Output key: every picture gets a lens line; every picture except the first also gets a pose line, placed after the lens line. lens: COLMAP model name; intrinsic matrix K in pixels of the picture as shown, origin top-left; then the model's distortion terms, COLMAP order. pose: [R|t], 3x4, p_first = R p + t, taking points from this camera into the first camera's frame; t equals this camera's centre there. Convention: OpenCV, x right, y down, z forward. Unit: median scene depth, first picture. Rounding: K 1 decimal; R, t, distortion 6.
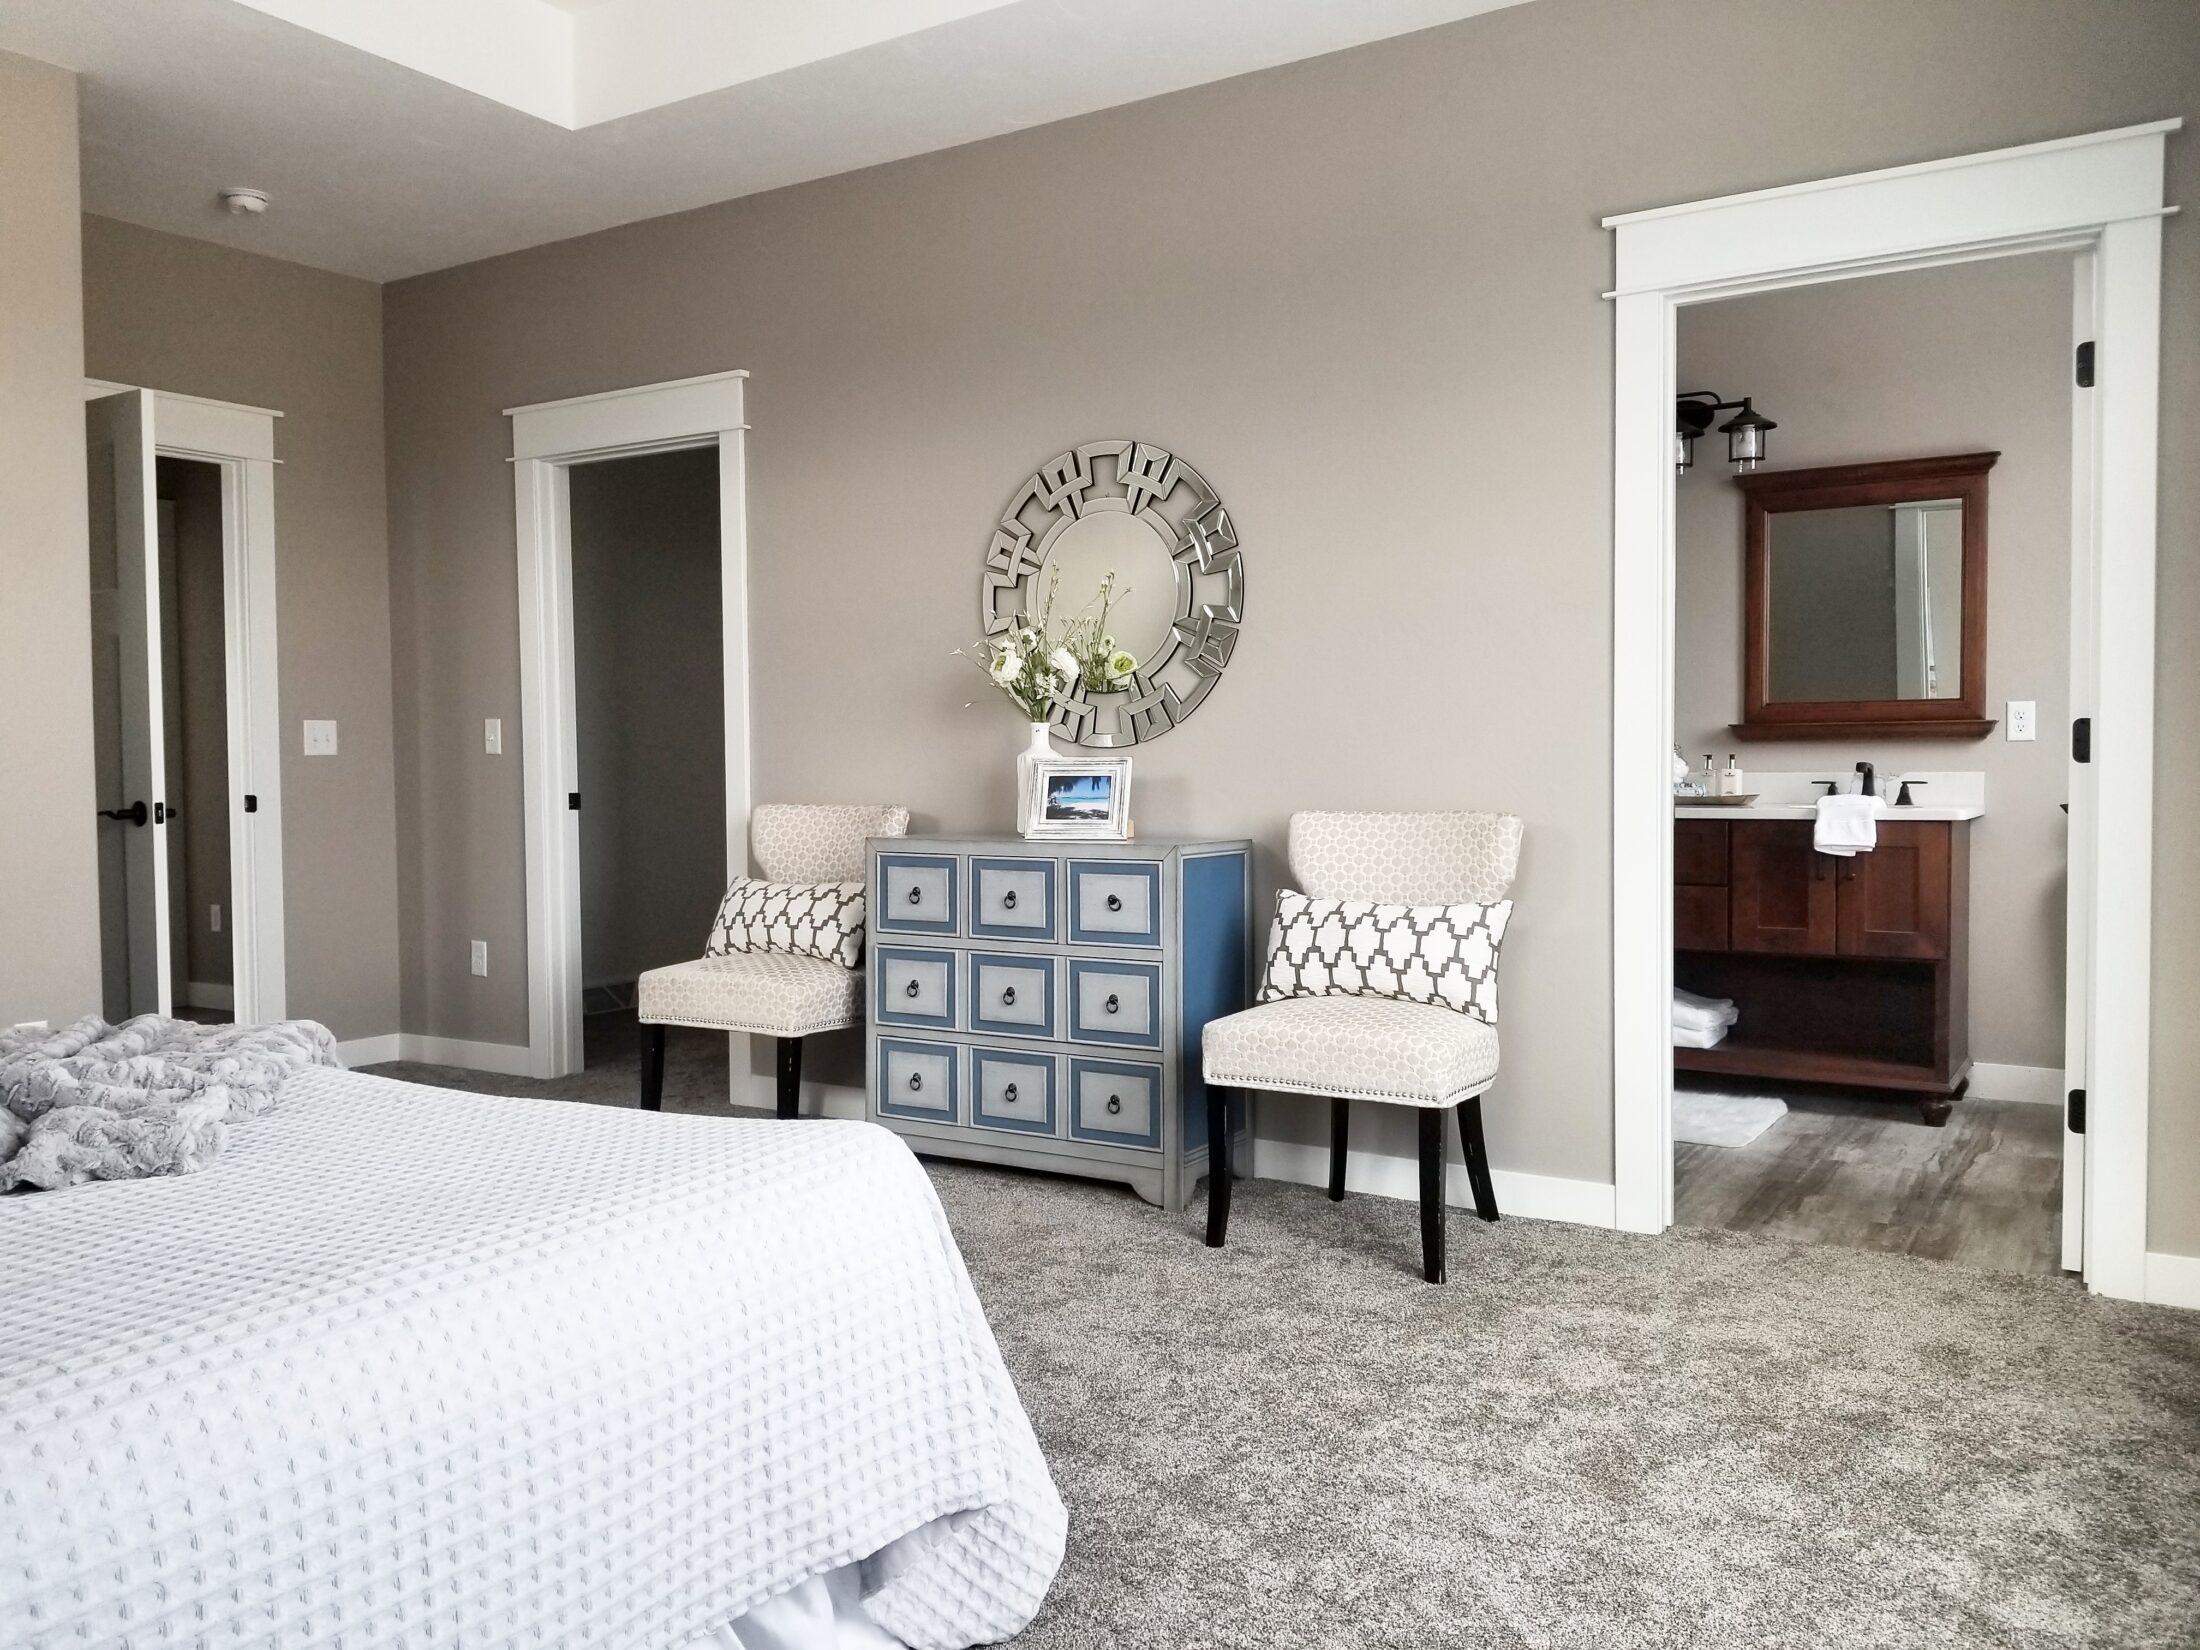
lens RADIAL K [[1738.8, 0, 1101.3], [0, 1738.8, 829.3], [0, 0, 1]] dist [0.049560, -0.035454]
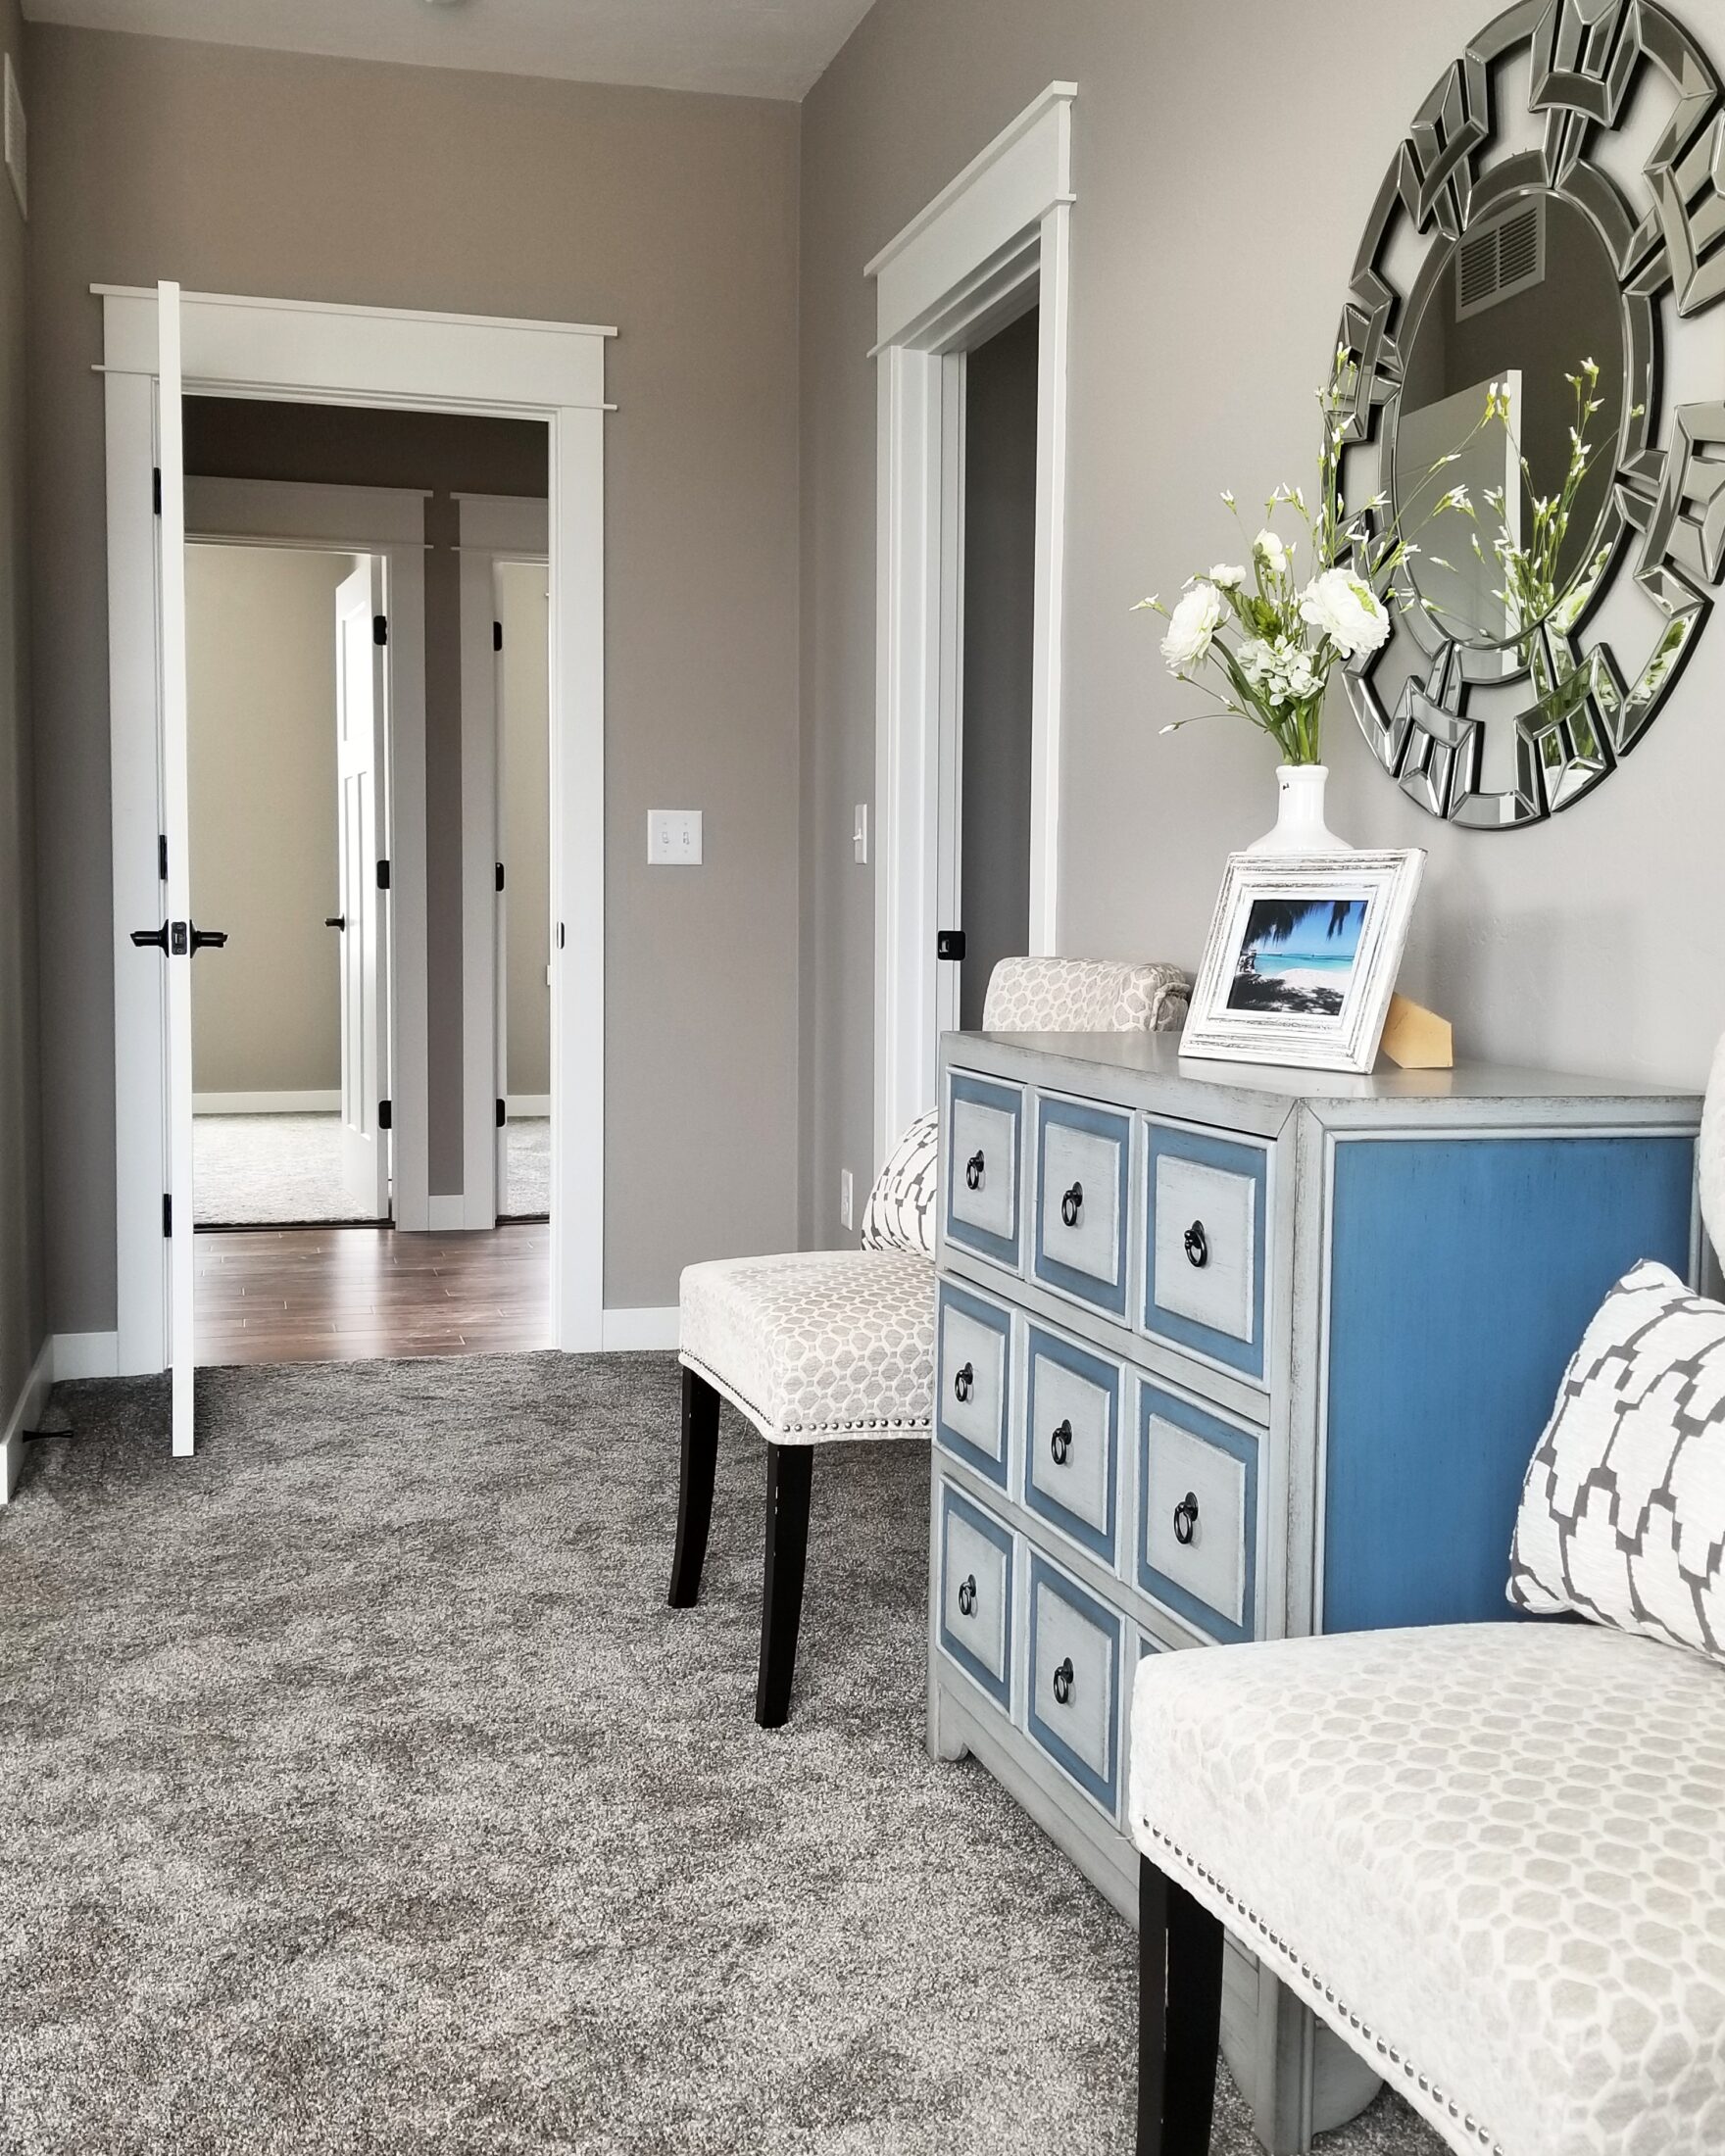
lens RADIAL K [[2389.0, 0, 863.5], [0, 2389.0, 1074.8], [0, 0, 1]] dist [0.001380, 0.000000]
pose [[0.744267, 0.060362, -0.665148, 0.264867], [-0.038394, 0.998127, 0.047618, -0.013375], [0.666777, -0.009903, 0.745191, 0.543211]]
